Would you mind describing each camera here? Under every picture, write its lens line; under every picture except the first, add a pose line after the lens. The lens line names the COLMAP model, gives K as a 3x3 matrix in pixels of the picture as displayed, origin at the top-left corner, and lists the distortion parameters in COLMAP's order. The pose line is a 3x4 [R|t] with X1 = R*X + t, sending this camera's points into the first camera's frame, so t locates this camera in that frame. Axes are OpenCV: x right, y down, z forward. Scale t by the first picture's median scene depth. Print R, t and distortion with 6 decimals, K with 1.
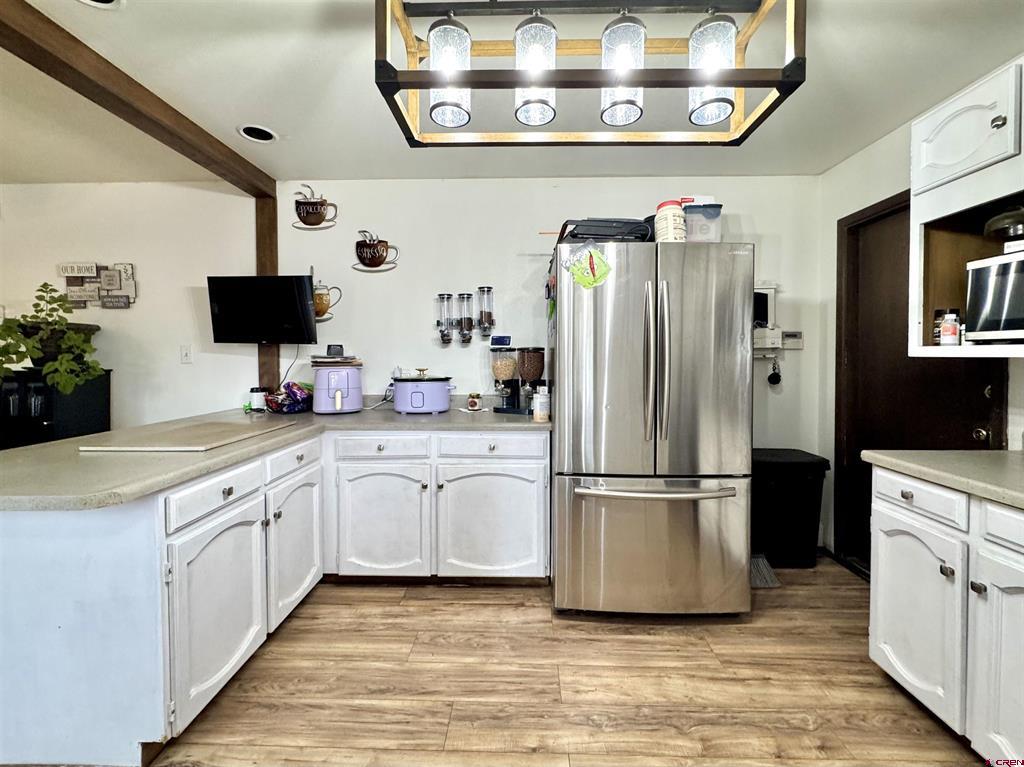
lens RADIAL K [[416.7, 0, 514.4], [0, 416.7, 377.4], [0, 0, 1]] dist [-0.000747, -0.000239]
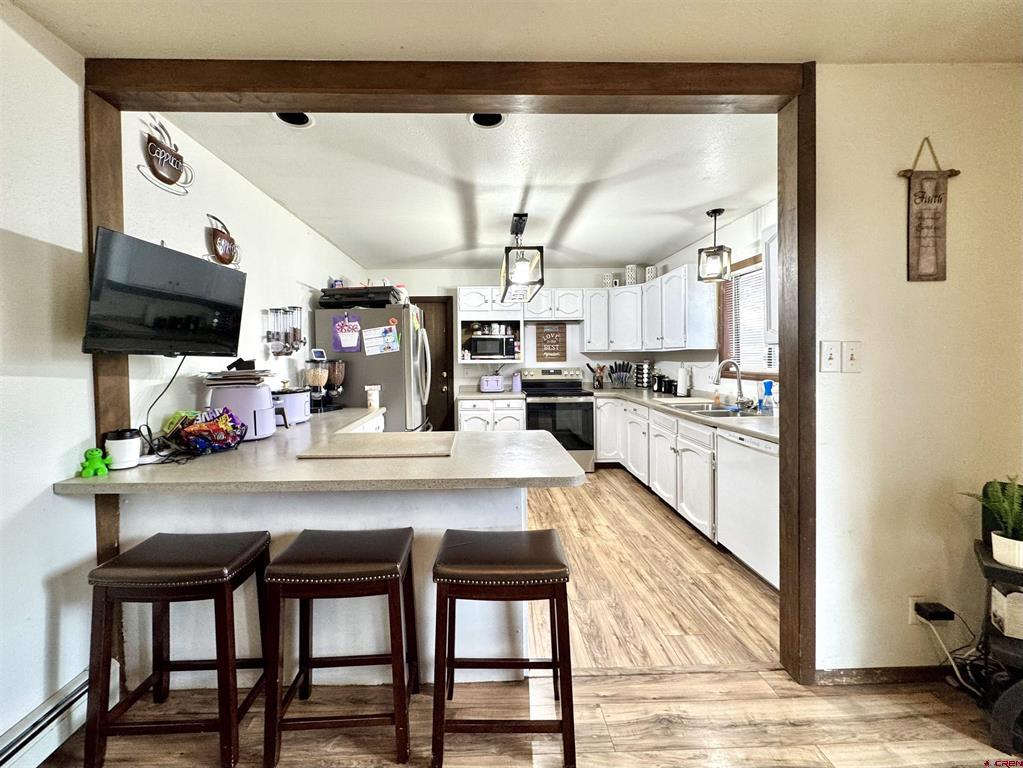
lens RADIAL K [[420.2, 0, 495.0], [0, 420.2, 365.6], [0, 0, 1]] dist [-0.000757, -0.000055]
pose [[-0.052480, -0.020944, 0.998402, -1.289010], [0.051021, 0.998418, 0.023626, -0.055334], [-0.997318, 0.052180, -0.051329, 0.537174]]
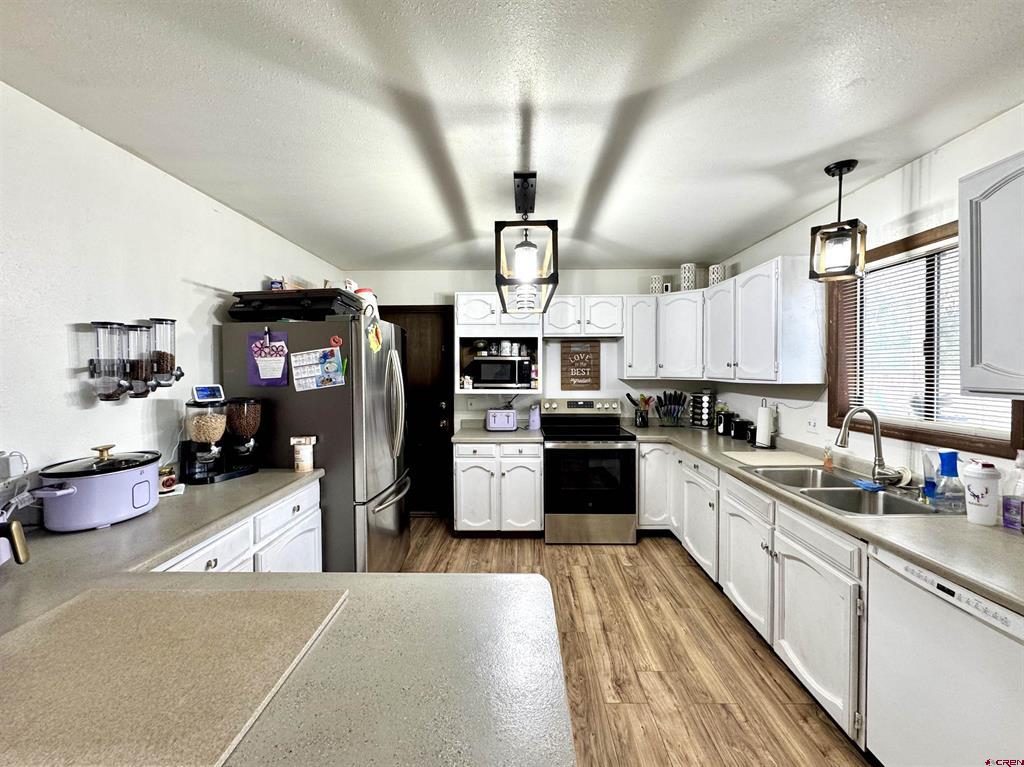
lens RADIAL K [[416.7, 0, 514.4], [0, 416.7, 377.4], [0, 0, 1]] dist [-0.000747, -0.000239]
pose [[-0.007033, -0.022168, 0.999730, -0.820199], [0.043247, 0.998812, 0.022452, -0.107210], [-0.999040, 0.043394, -0.006066, 0.411976]]
